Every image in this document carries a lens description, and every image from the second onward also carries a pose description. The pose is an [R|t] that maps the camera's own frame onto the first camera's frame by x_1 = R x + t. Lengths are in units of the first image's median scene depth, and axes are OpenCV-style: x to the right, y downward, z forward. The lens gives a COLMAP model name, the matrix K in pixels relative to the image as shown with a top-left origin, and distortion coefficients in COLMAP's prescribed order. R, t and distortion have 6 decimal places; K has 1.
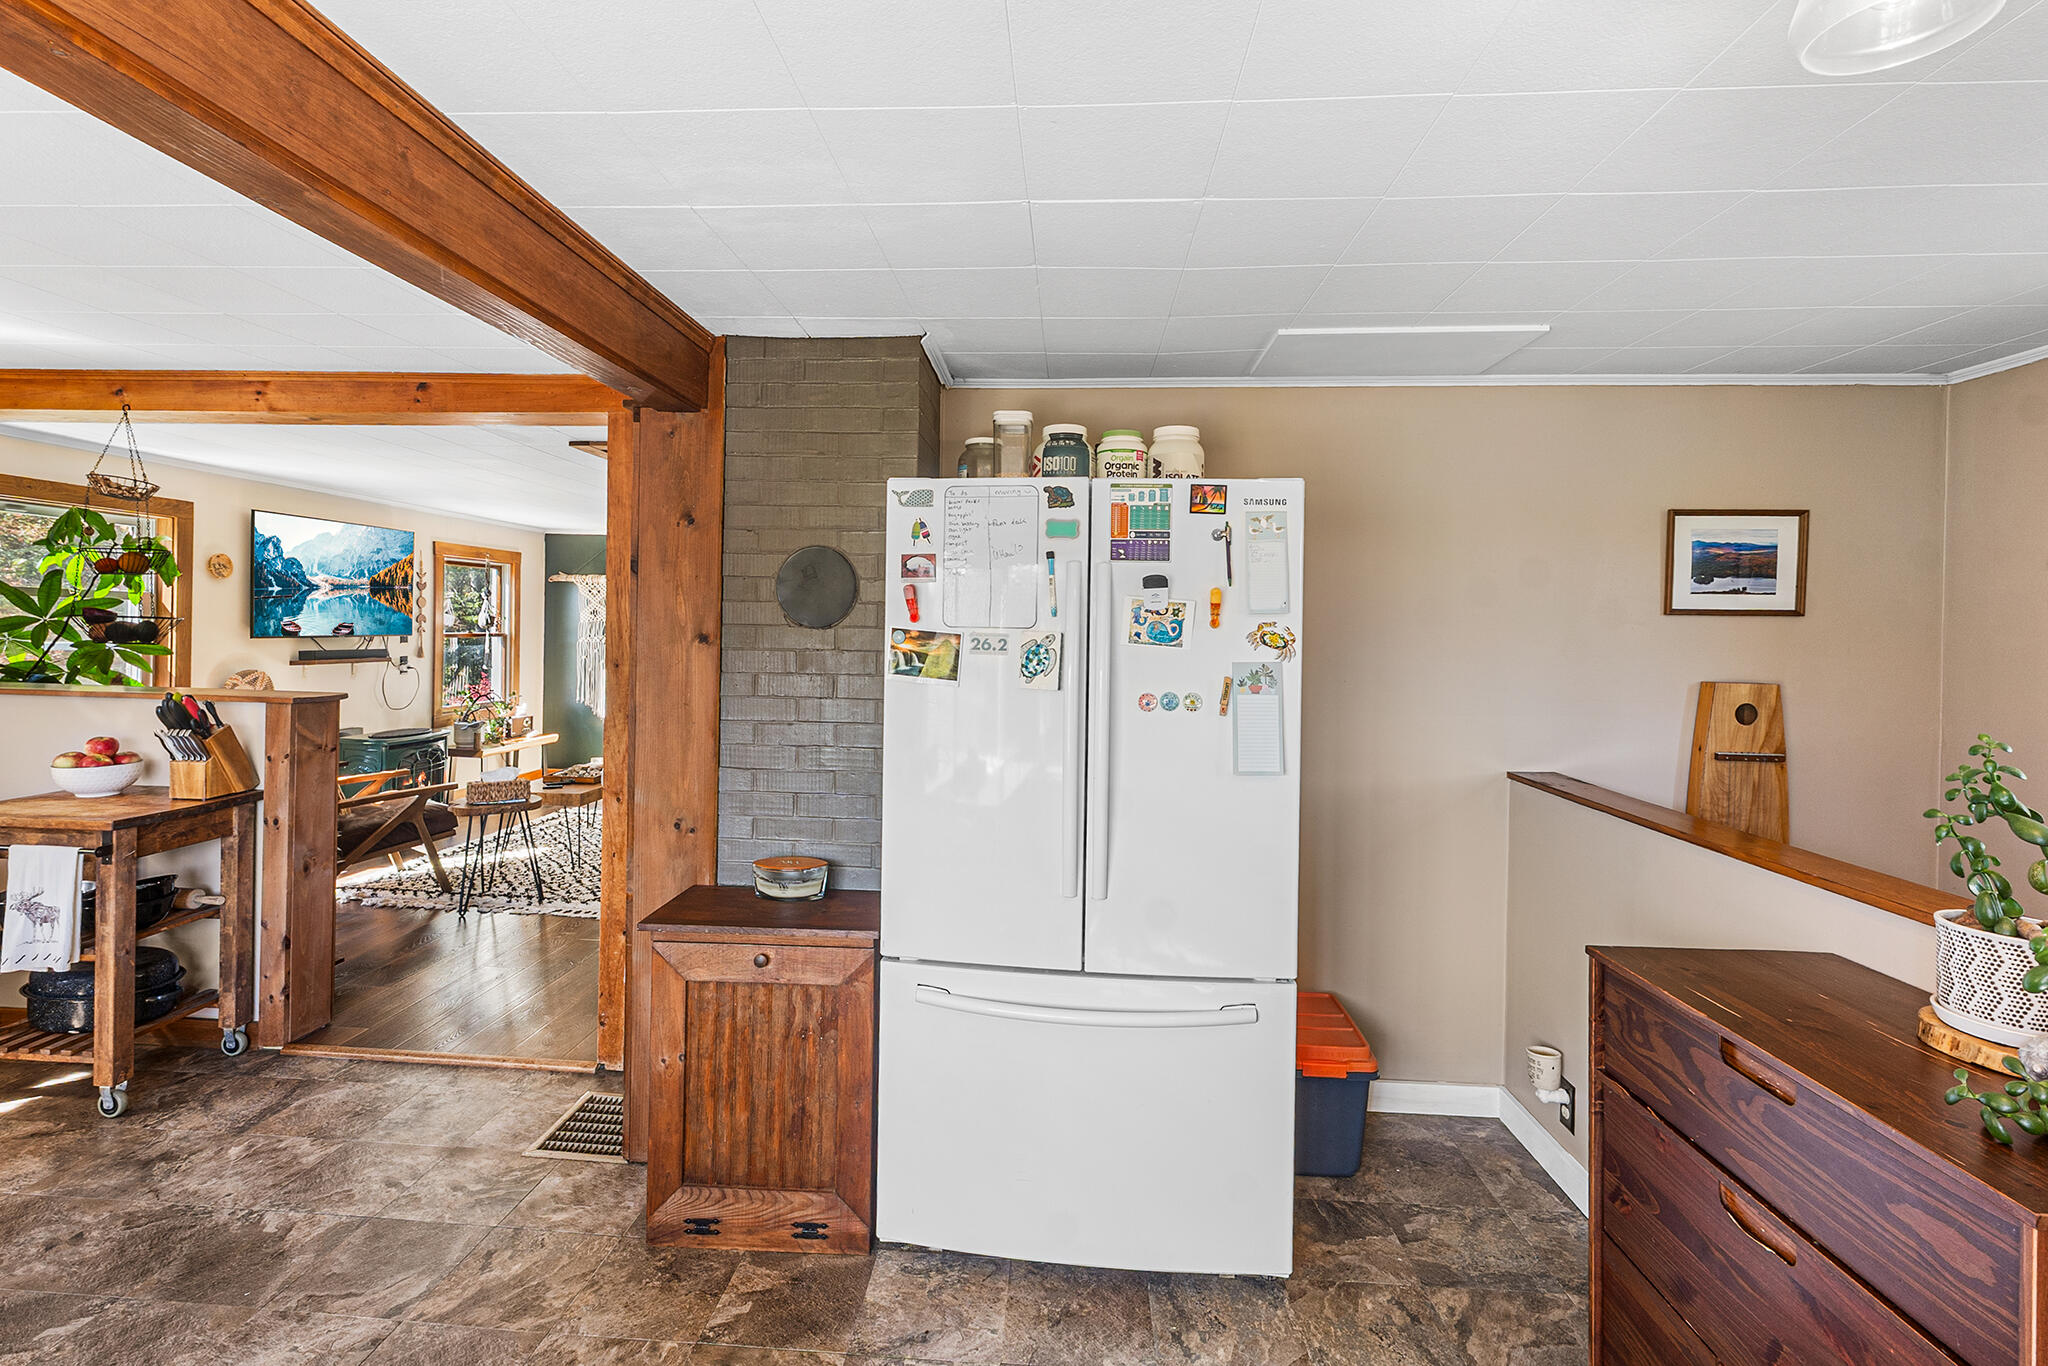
lens RADIAL K [[900.2, 0, 1021.0], [0, 900.2, 653.0], [0, 0, 1]] dist [0.002844, 0.000300]
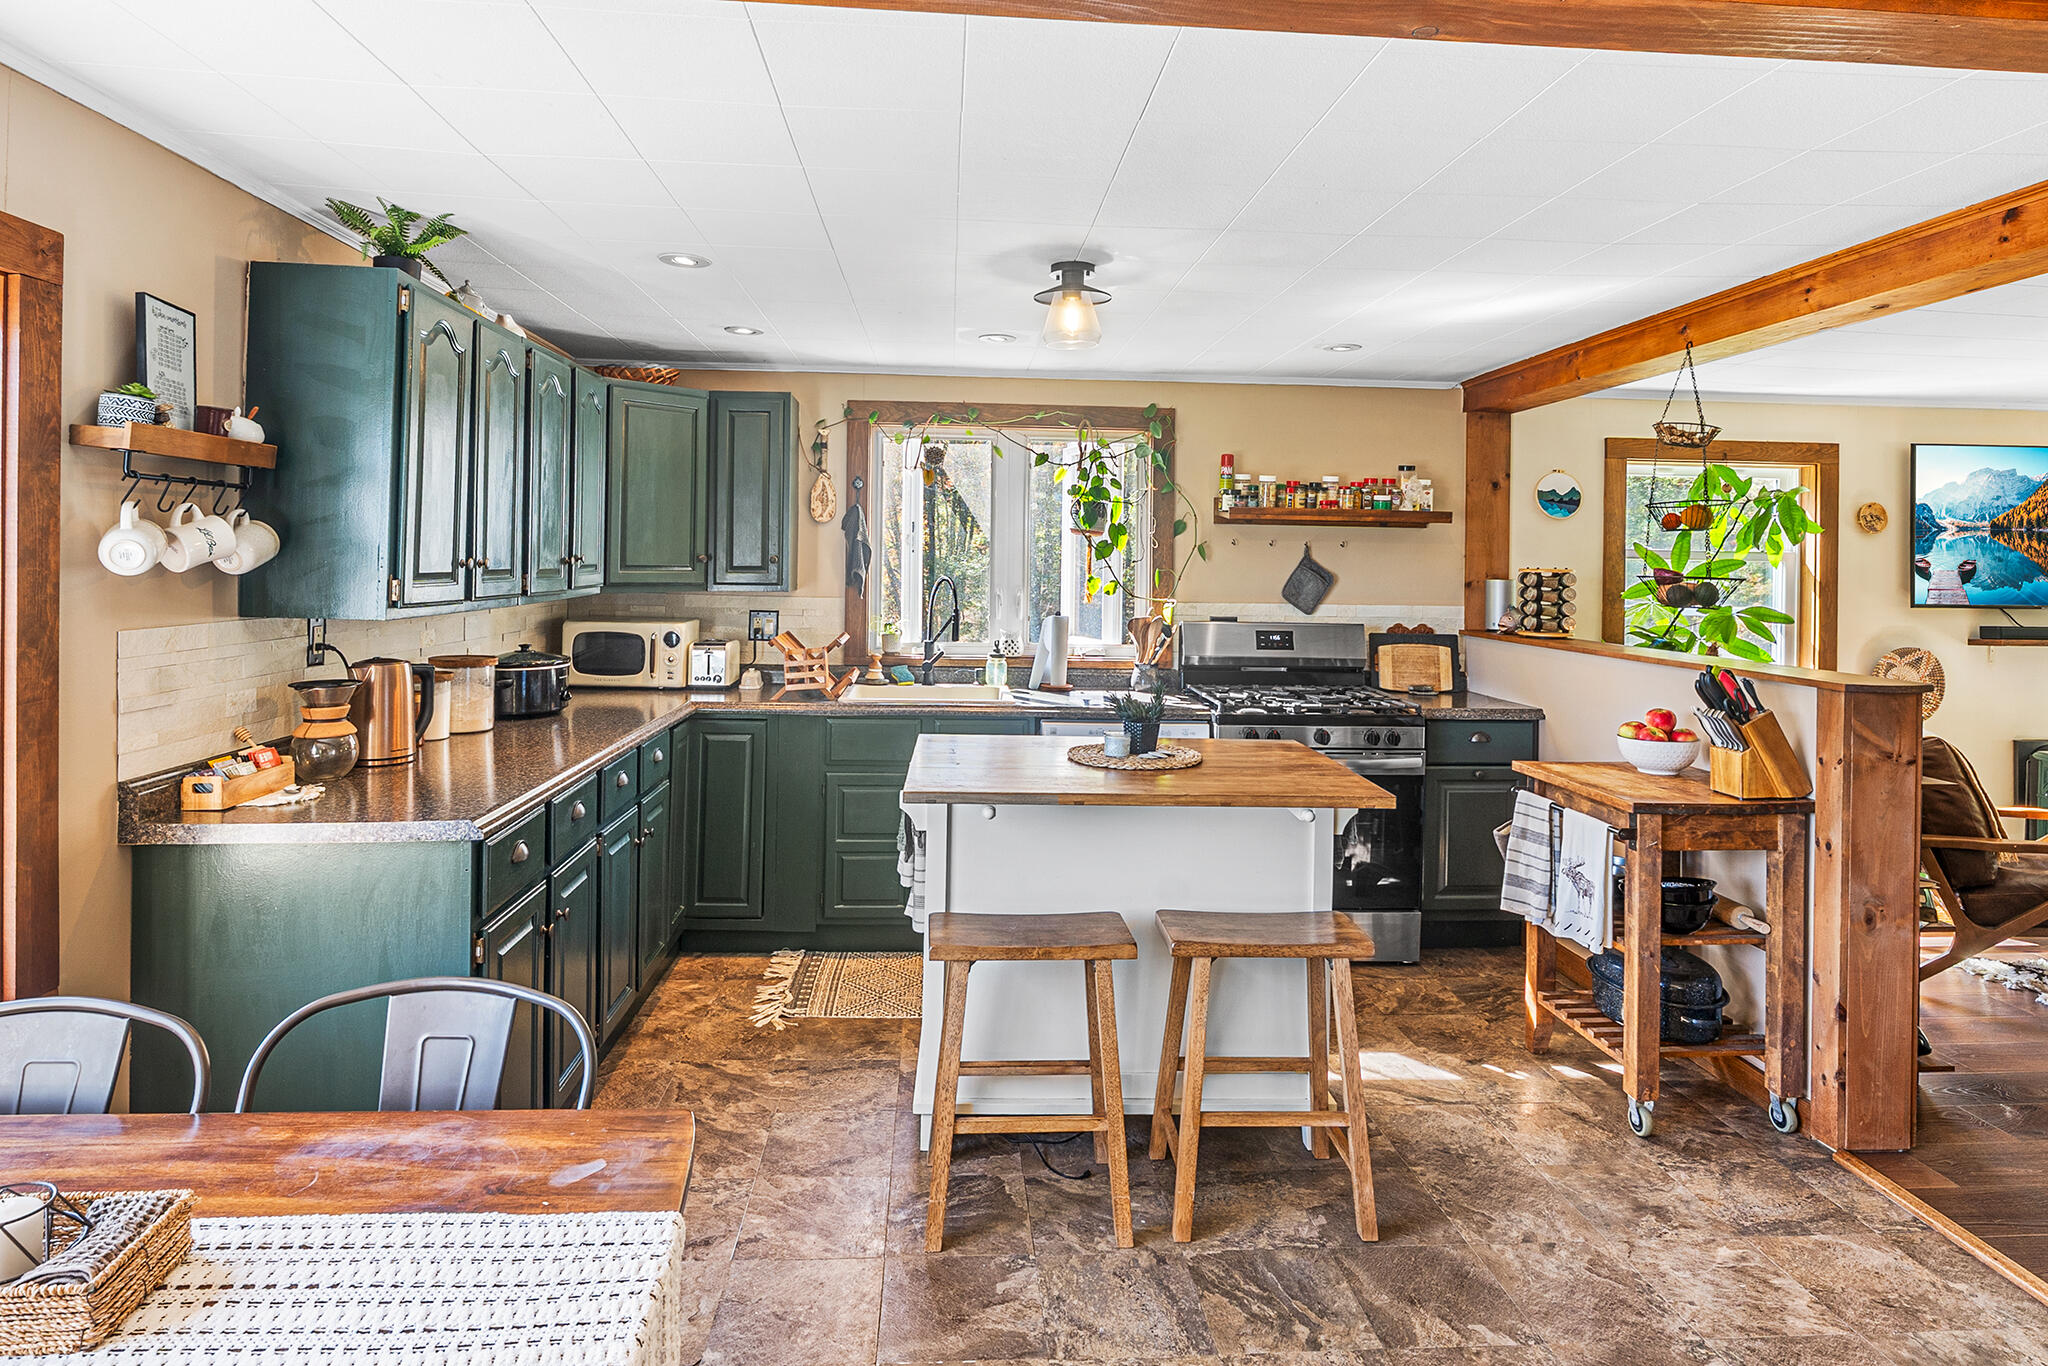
lens RADIAL K [[1127.6, 0, 1021.4], [0, 1127.6, 558.0], [0, 0, 1]] dist [-0.005285, -0.000772]
pose [[0.131535, -0.025655, -0.990980, 0.028377], [-0.037343, 0.998827, -0.030815, -0.000300], [0.990608, 0.041060, 0.130422, 0.201039]]
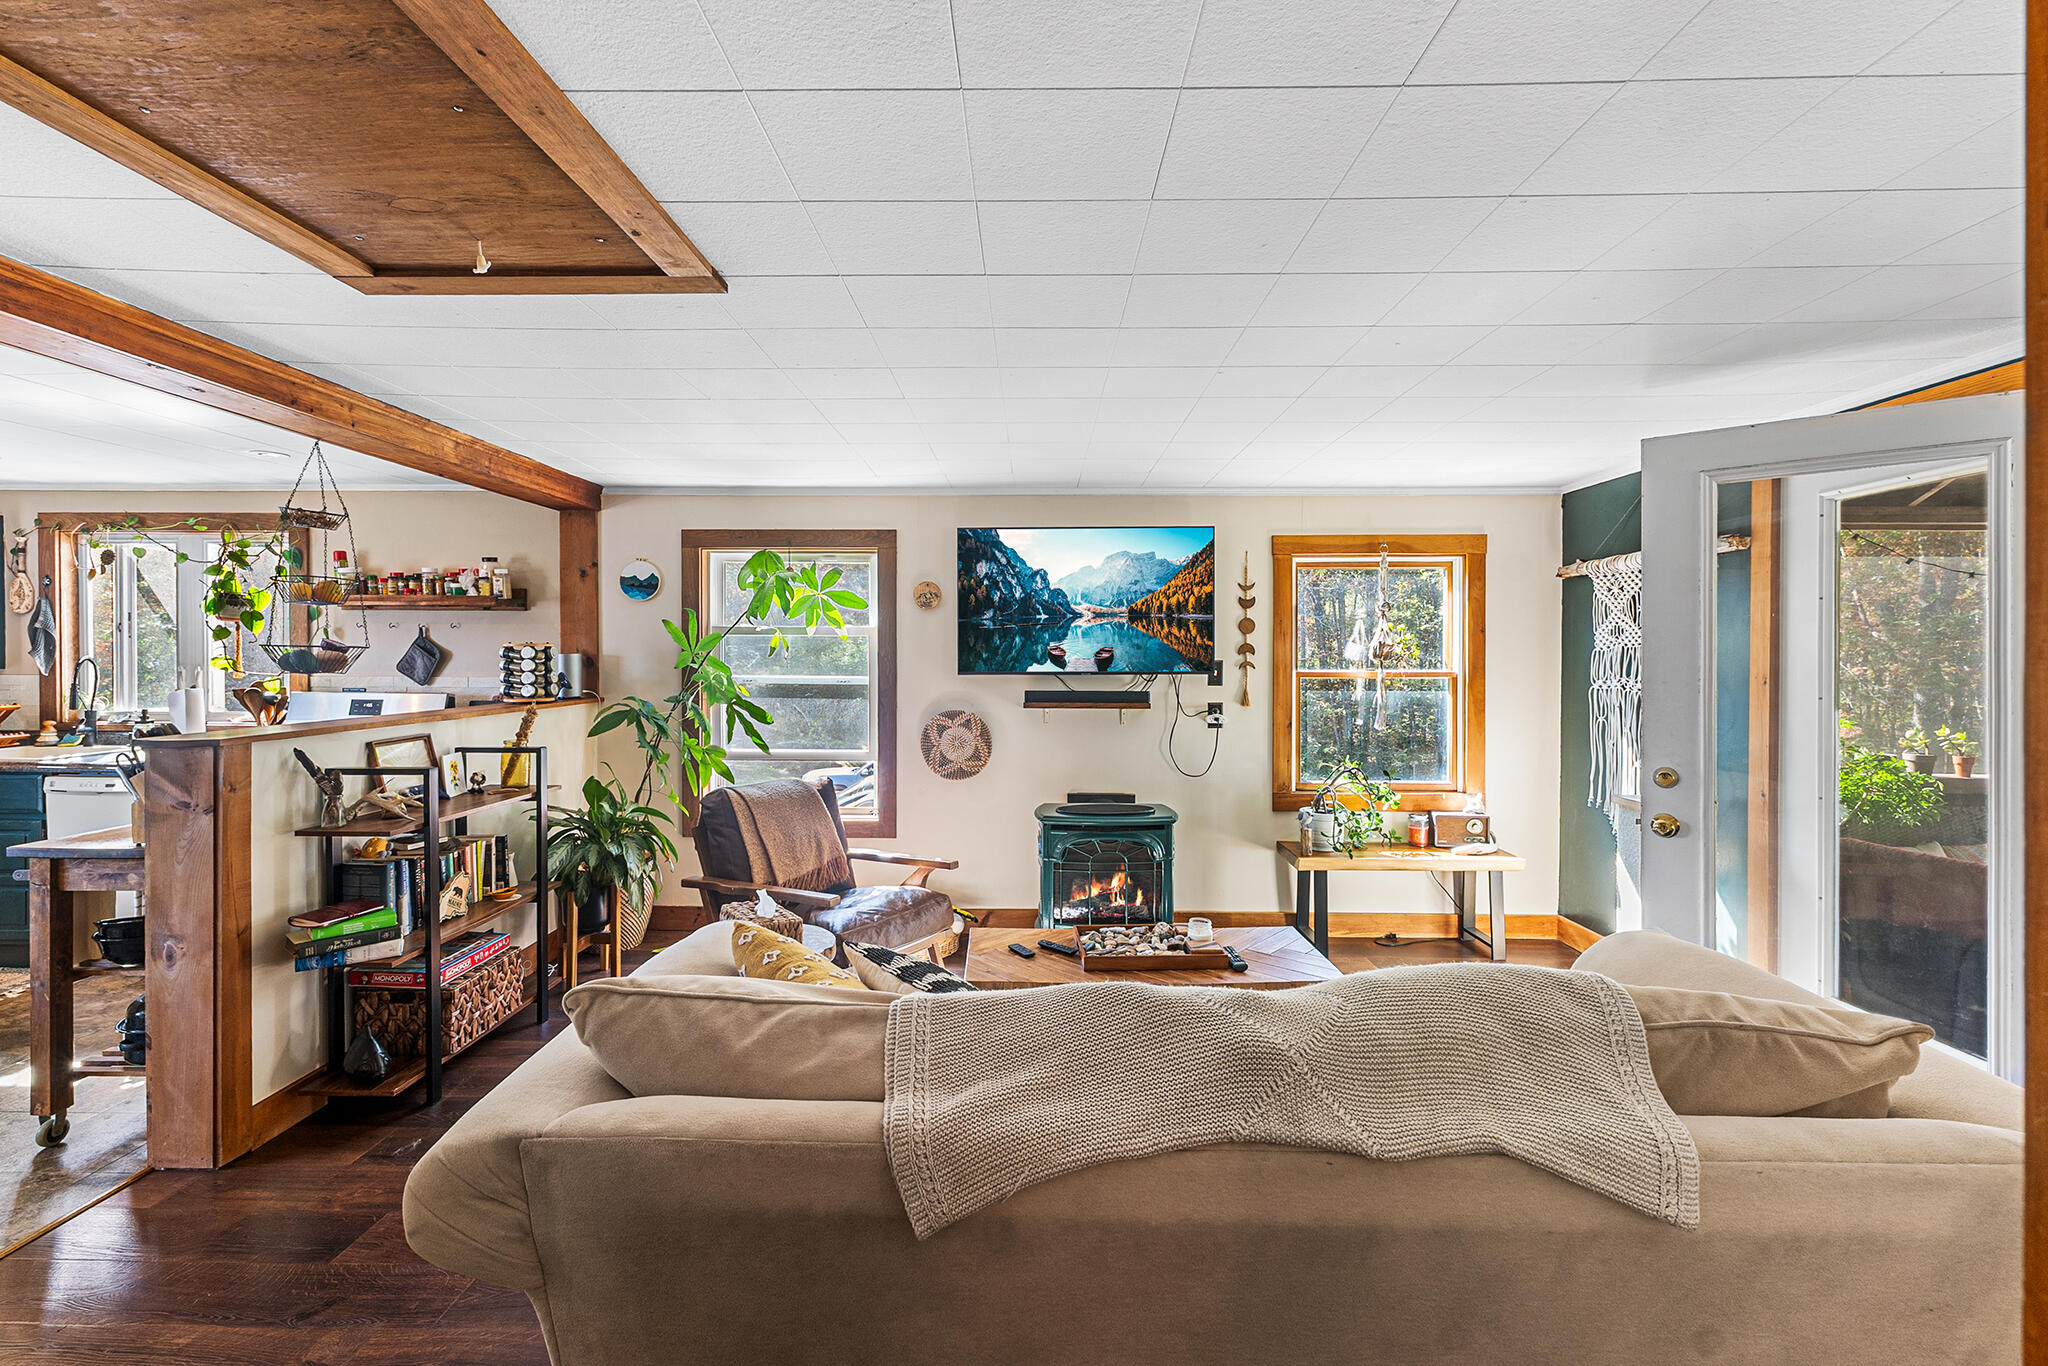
lens RADIAL K [[900.2, 0, 1021.0], [0, 900.2, 653.0], [0, 0, 1]] dist [0.002844, 0.000300]
pose [[0.043348, -0.017840, -0.998901, 0.052102], [-0.027854, 0.999430, -0.019058, -0.044118], [0.998672, 0.028649, 0.042826, 1.998047]]
